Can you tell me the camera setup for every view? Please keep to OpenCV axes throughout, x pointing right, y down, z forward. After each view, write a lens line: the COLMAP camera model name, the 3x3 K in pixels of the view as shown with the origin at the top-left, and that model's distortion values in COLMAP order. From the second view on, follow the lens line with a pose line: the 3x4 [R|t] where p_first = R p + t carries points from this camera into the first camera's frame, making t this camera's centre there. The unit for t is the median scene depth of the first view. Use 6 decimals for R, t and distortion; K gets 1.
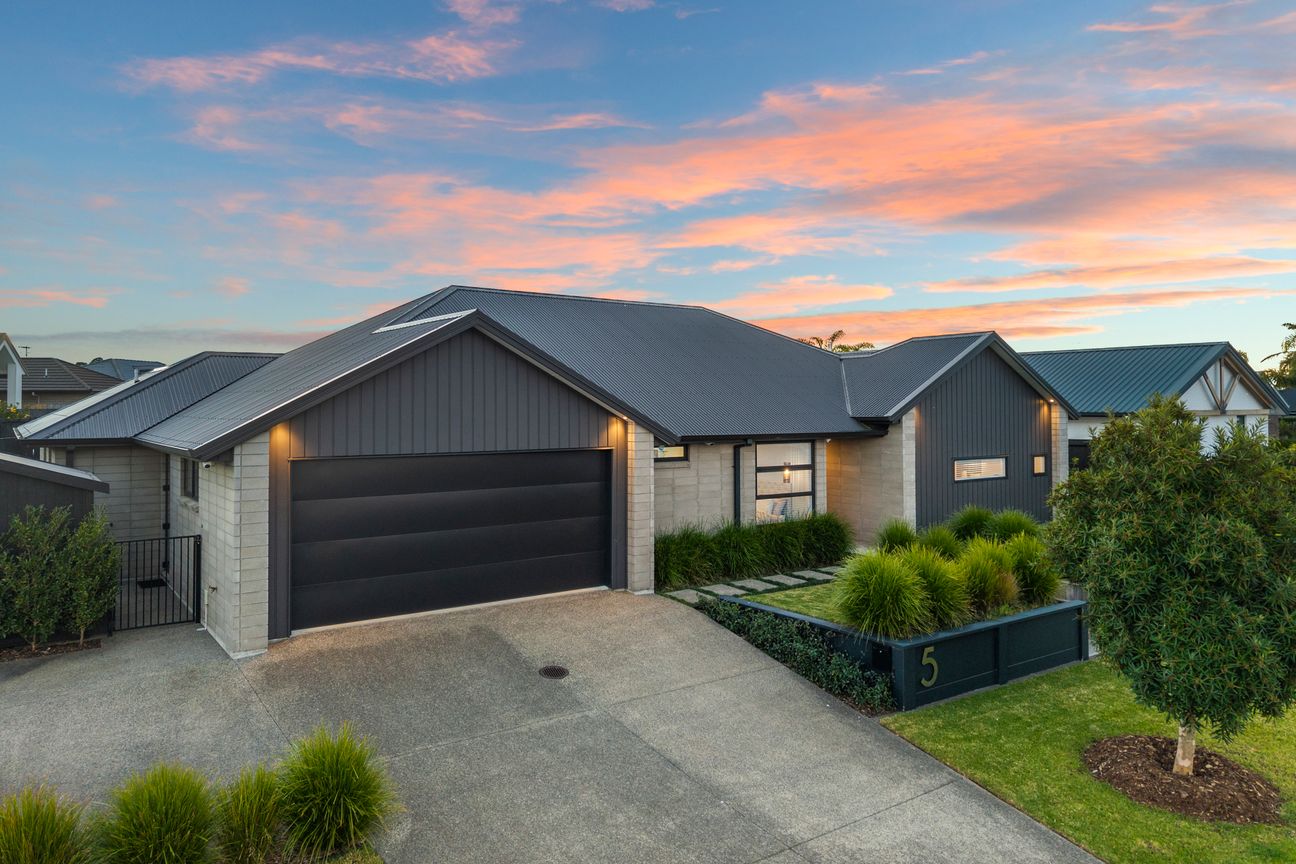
lens RADIAL K [[881.8, 0, 647.4], [0, 881.8, 417.6], [0, 0, 1]] dist [-0.004645, 0.000815]
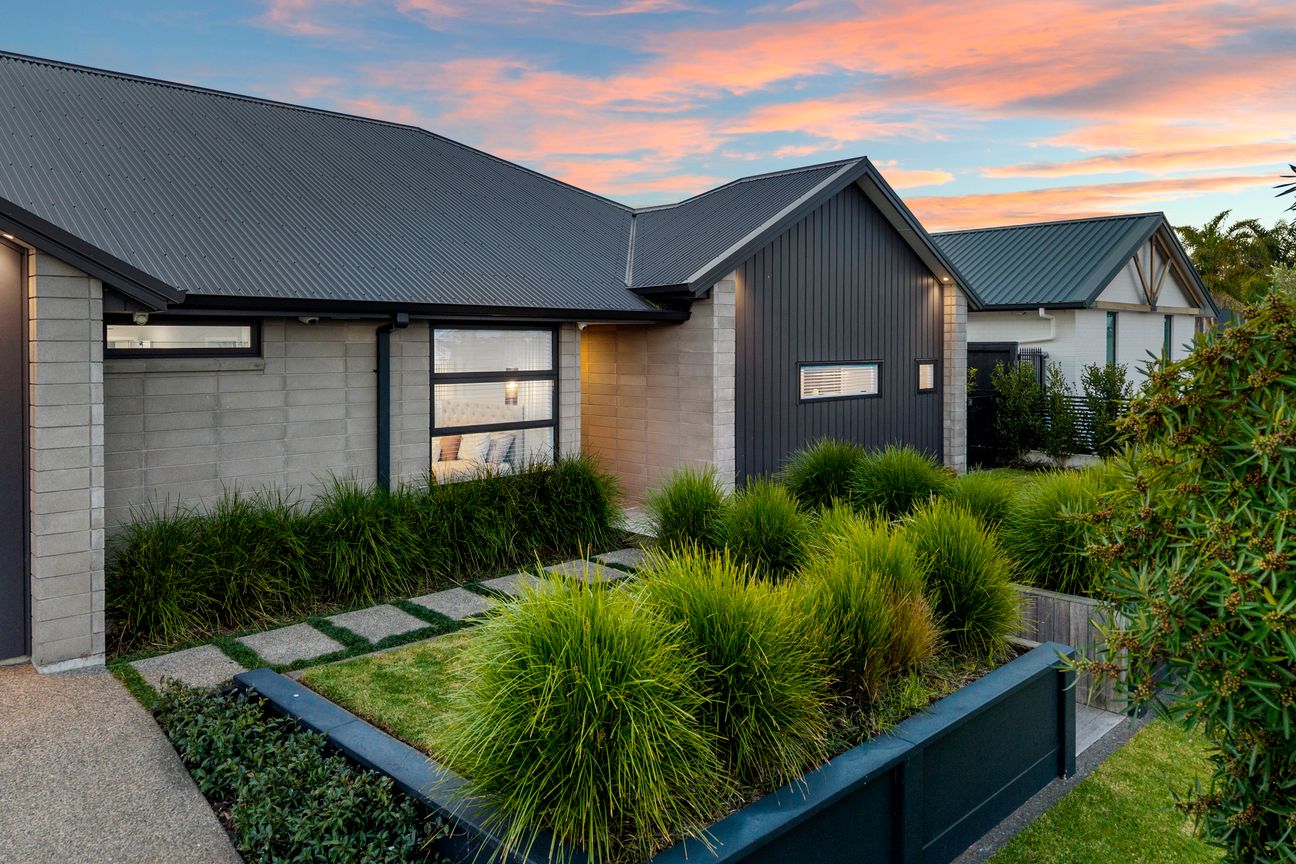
lens RADIAL K [[927.0, 0, 648.0], [0, 927.0, 432.0], [0, 0, 1]] dist [0.071837, -0.000814]
pose [[0.985933, -0.014248, 0.166532, 0.148158], [-0.000966, 0.995858, 0.090918, 0.038465], [-0.167137, -0.089800, 0.981836, 0.415381]]
